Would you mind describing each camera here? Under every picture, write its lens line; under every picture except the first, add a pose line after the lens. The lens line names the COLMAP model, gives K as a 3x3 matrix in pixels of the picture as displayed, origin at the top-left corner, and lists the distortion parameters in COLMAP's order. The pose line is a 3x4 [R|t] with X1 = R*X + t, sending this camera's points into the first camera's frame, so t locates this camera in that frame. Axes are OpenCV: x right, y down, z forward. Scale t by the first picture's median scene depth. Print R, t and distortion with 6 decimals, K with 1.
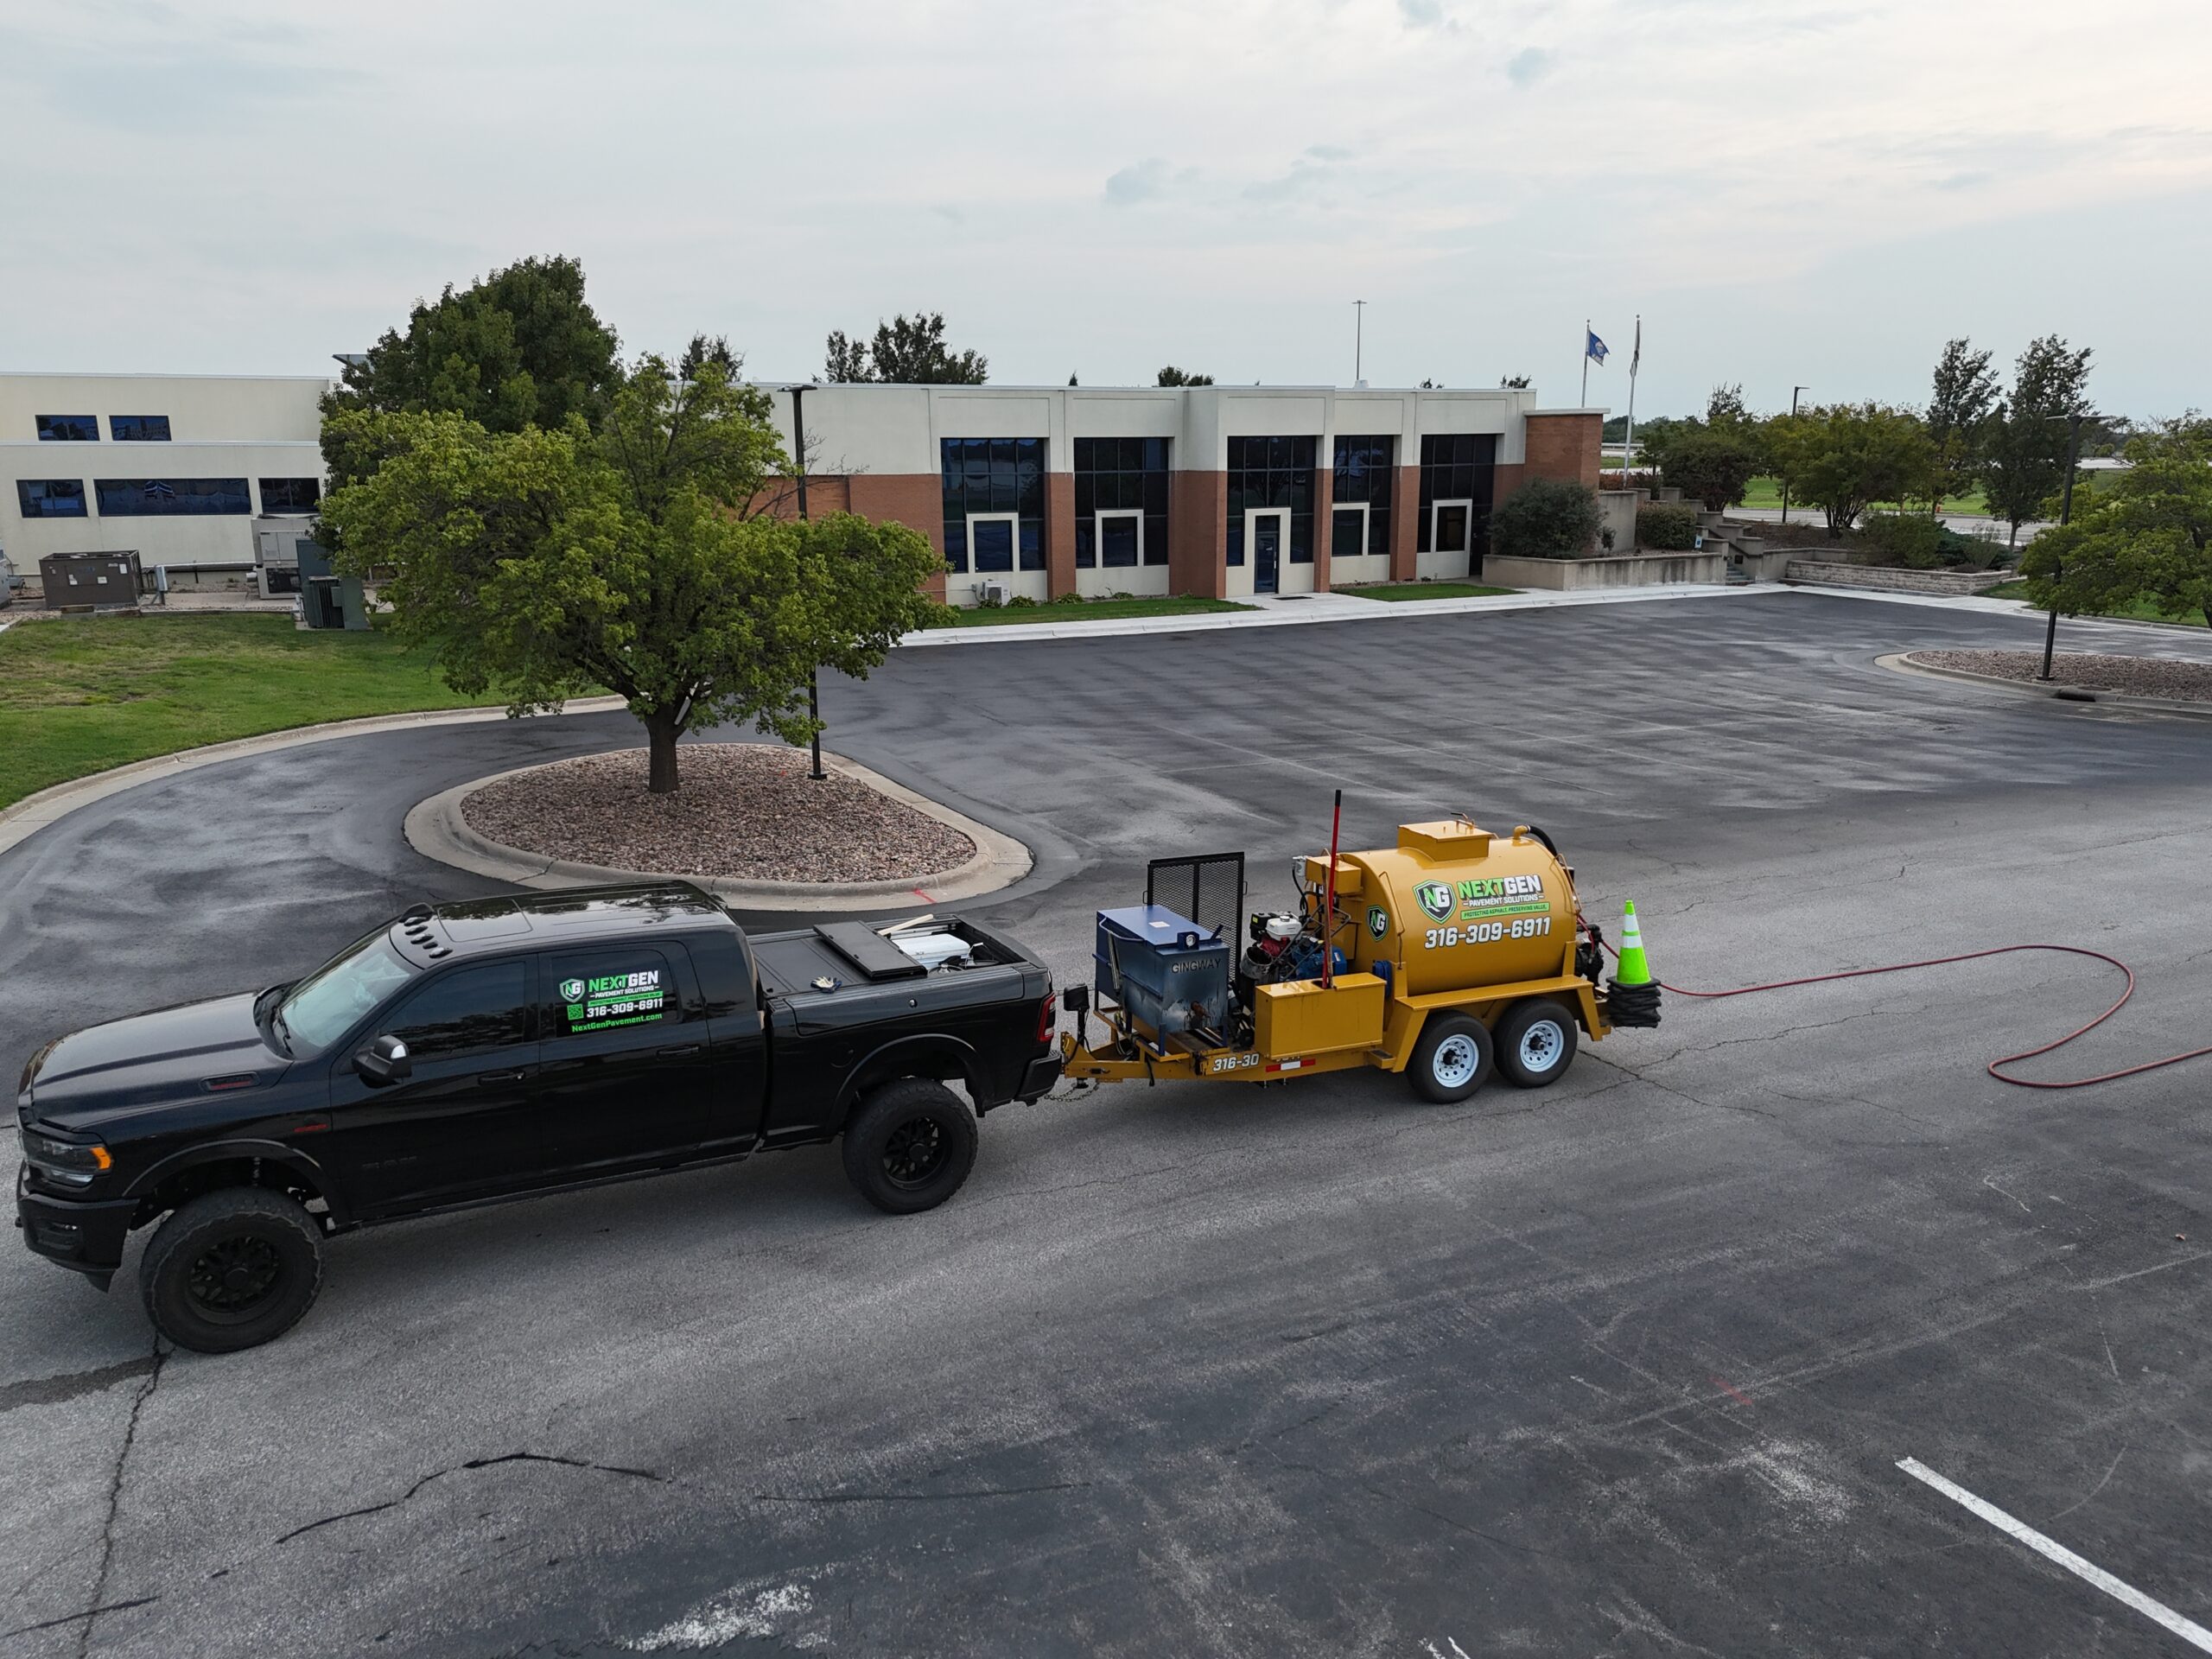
lens RADIAL K [[1625.1, 0, 1106.0], [0, 1625.1, 829.5], [0, 0, 1]] dist [0.069115, -0.059865]
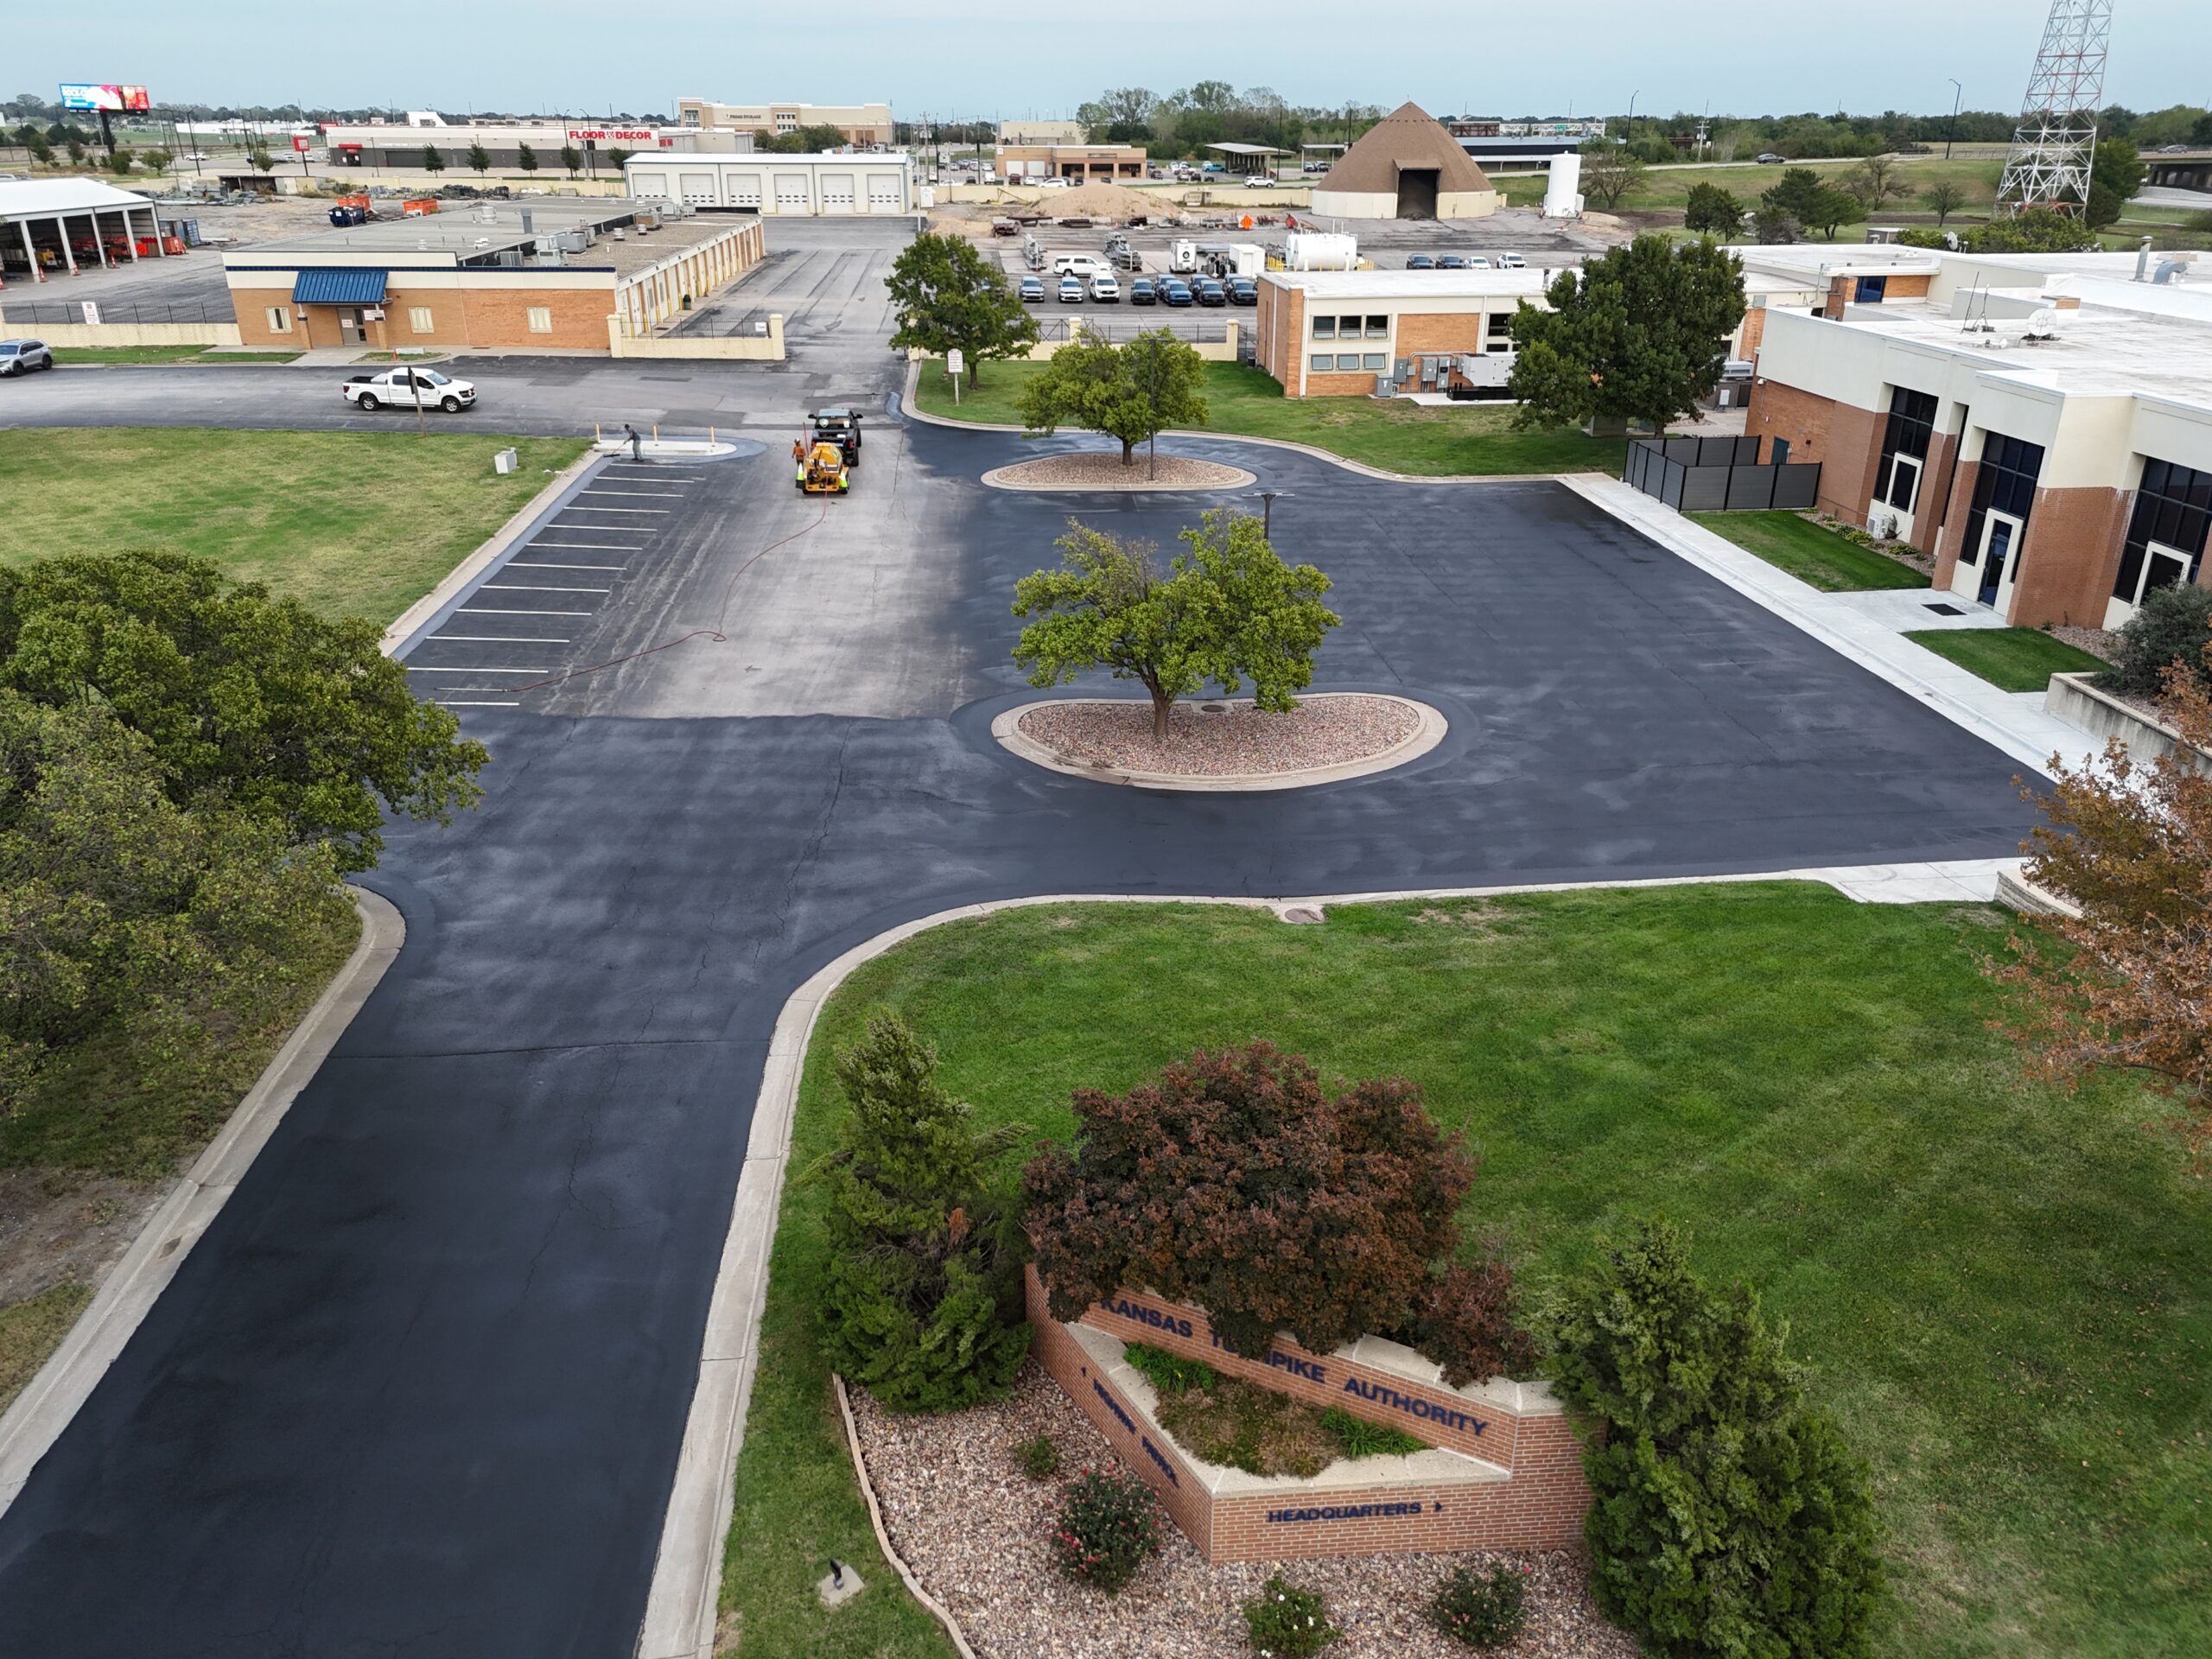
lens RADIAL K [[1625.1, 0, 1106.0], [0, 1625.1, 829.5], [0, 0, 1]] dist [0.069115, -0.059865]
pose [[-0.370917, 0.375659, -0.849294, 1.118807], [-0.206271, 0.858360, 0.469755, -0.371631], [0.905468, 0.349425, -0.240893, 0.825750]]
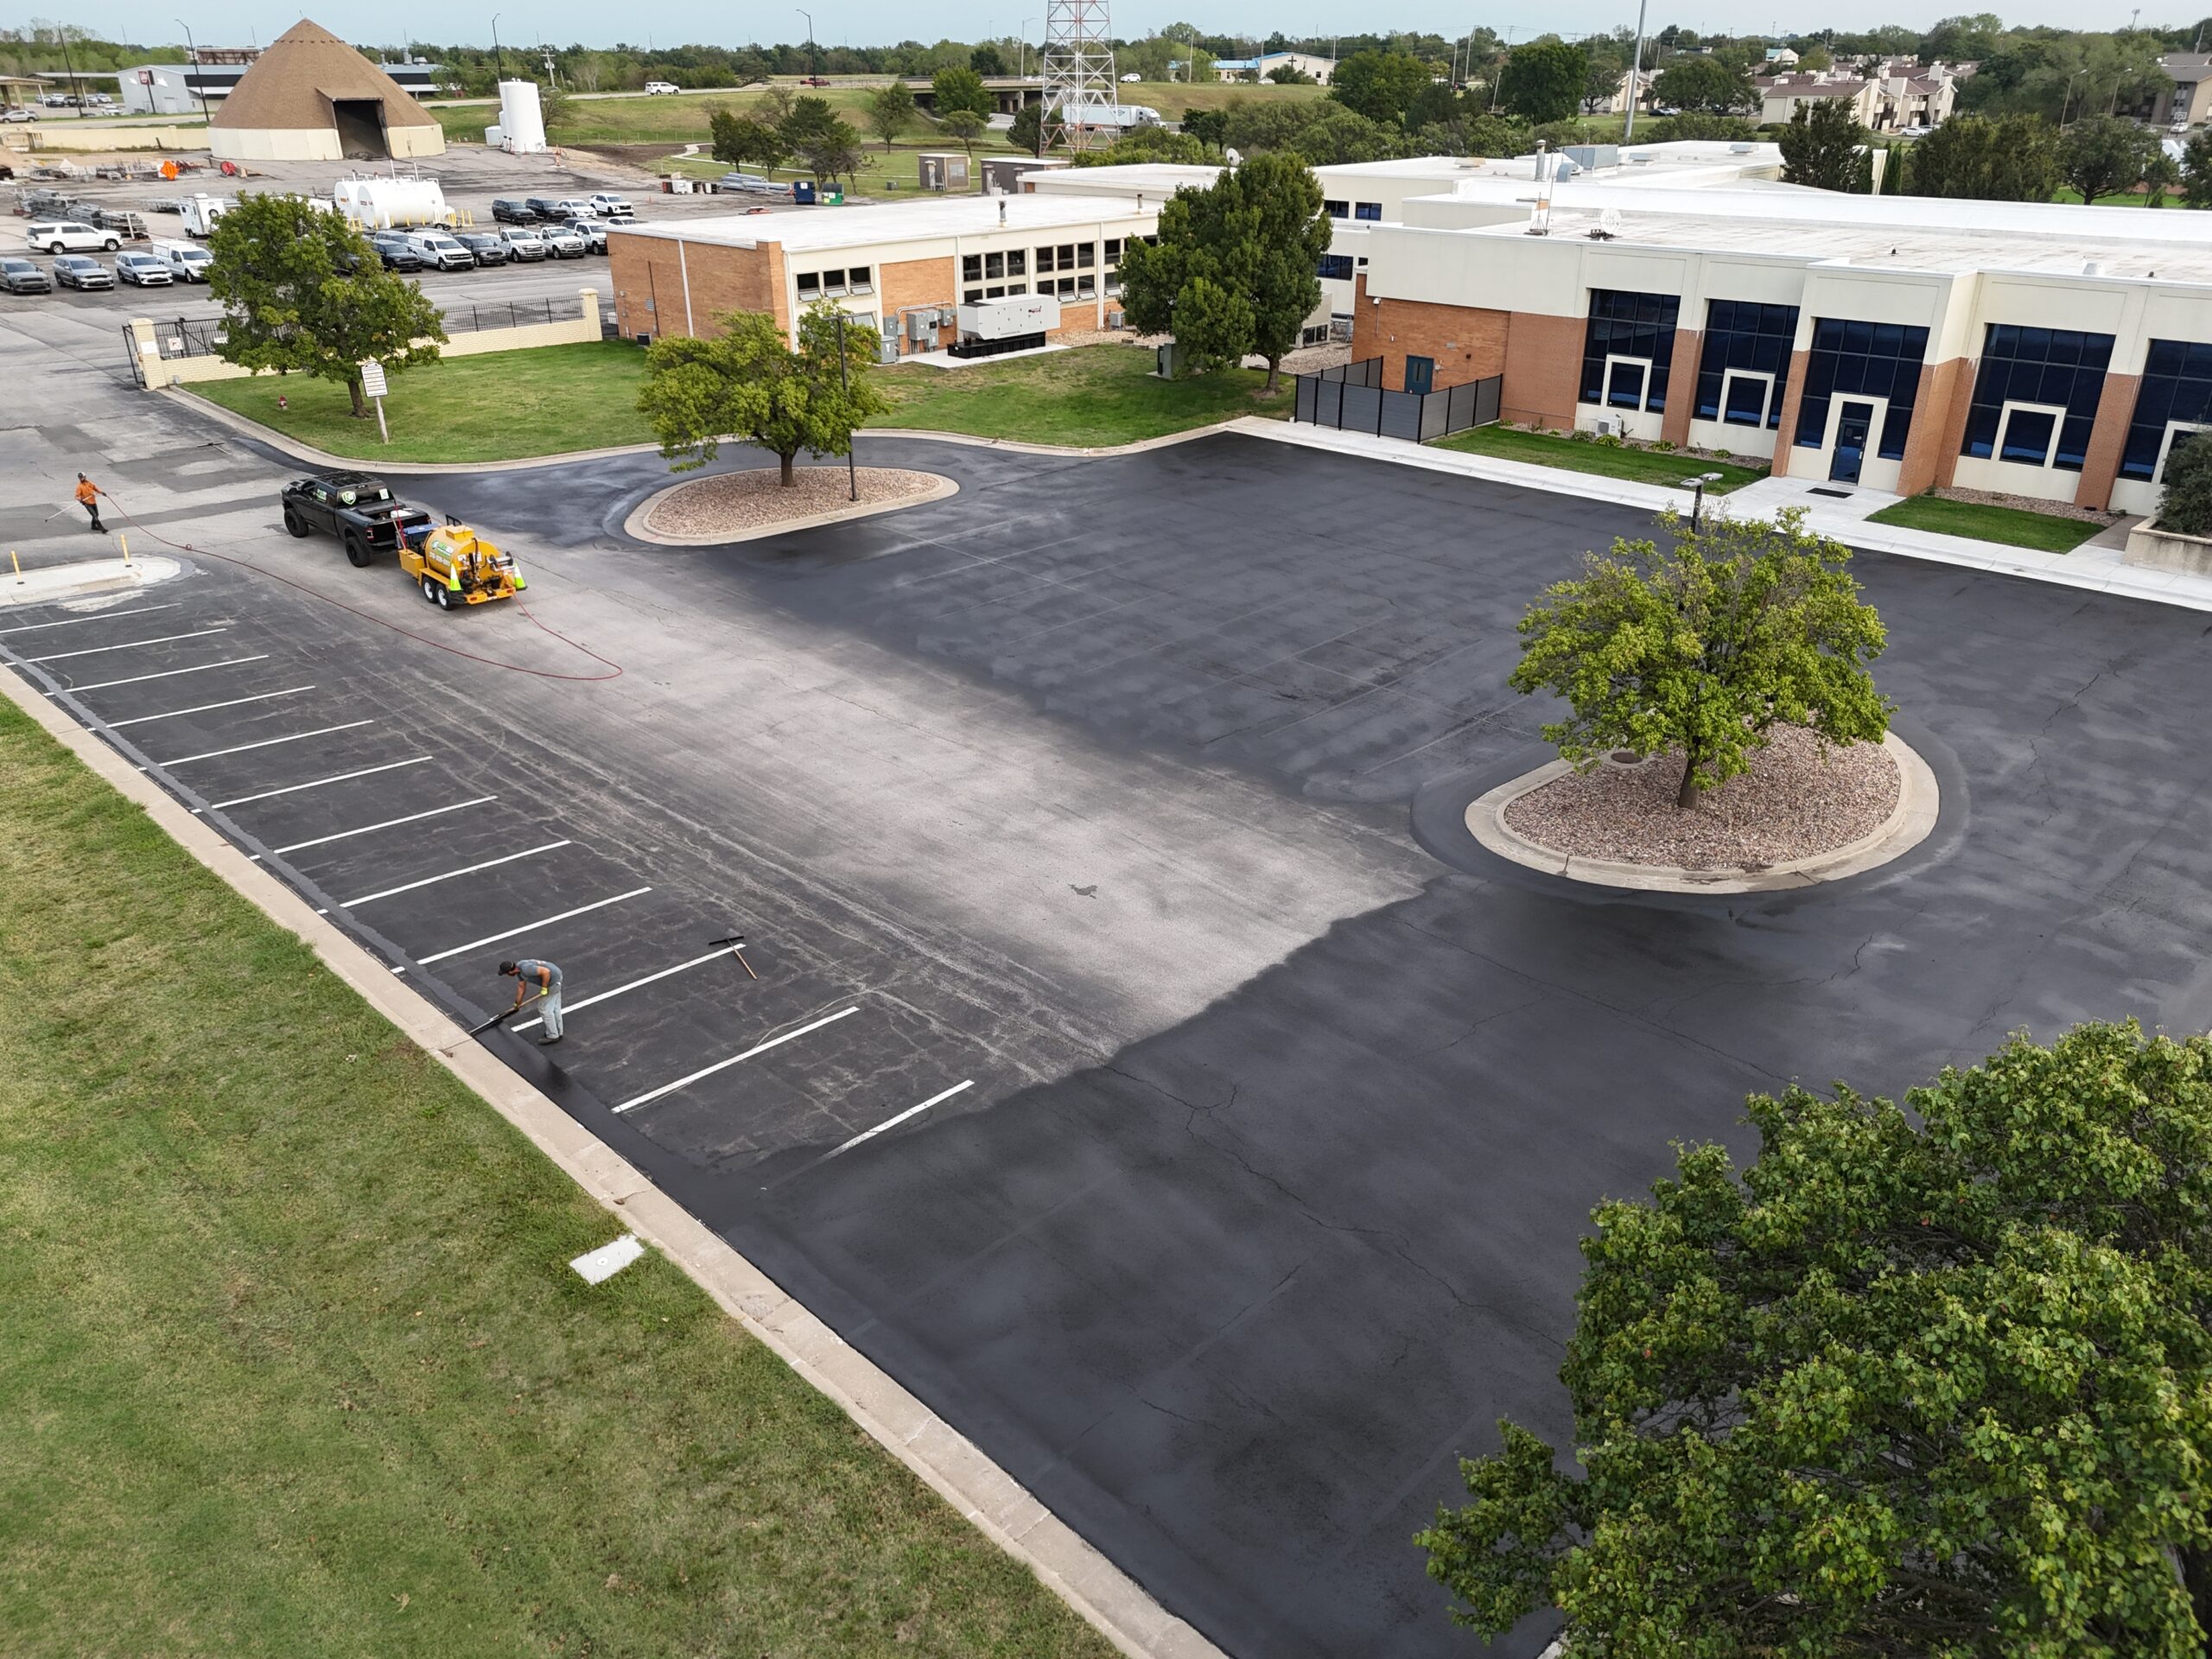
lens RADIAL K [[1625.1, 0, 1106.0], [0, 1625.1, 829.5], [0, 0, 1]] dist [0.069115, -0.059865]
pose [[0.329410, 0.410327, -0.850365, 0.881080], [-0.211413, 0.909819, 0.357120, -0.216202], [0.920214, 0.062139, 0.386452, 0.228078]]
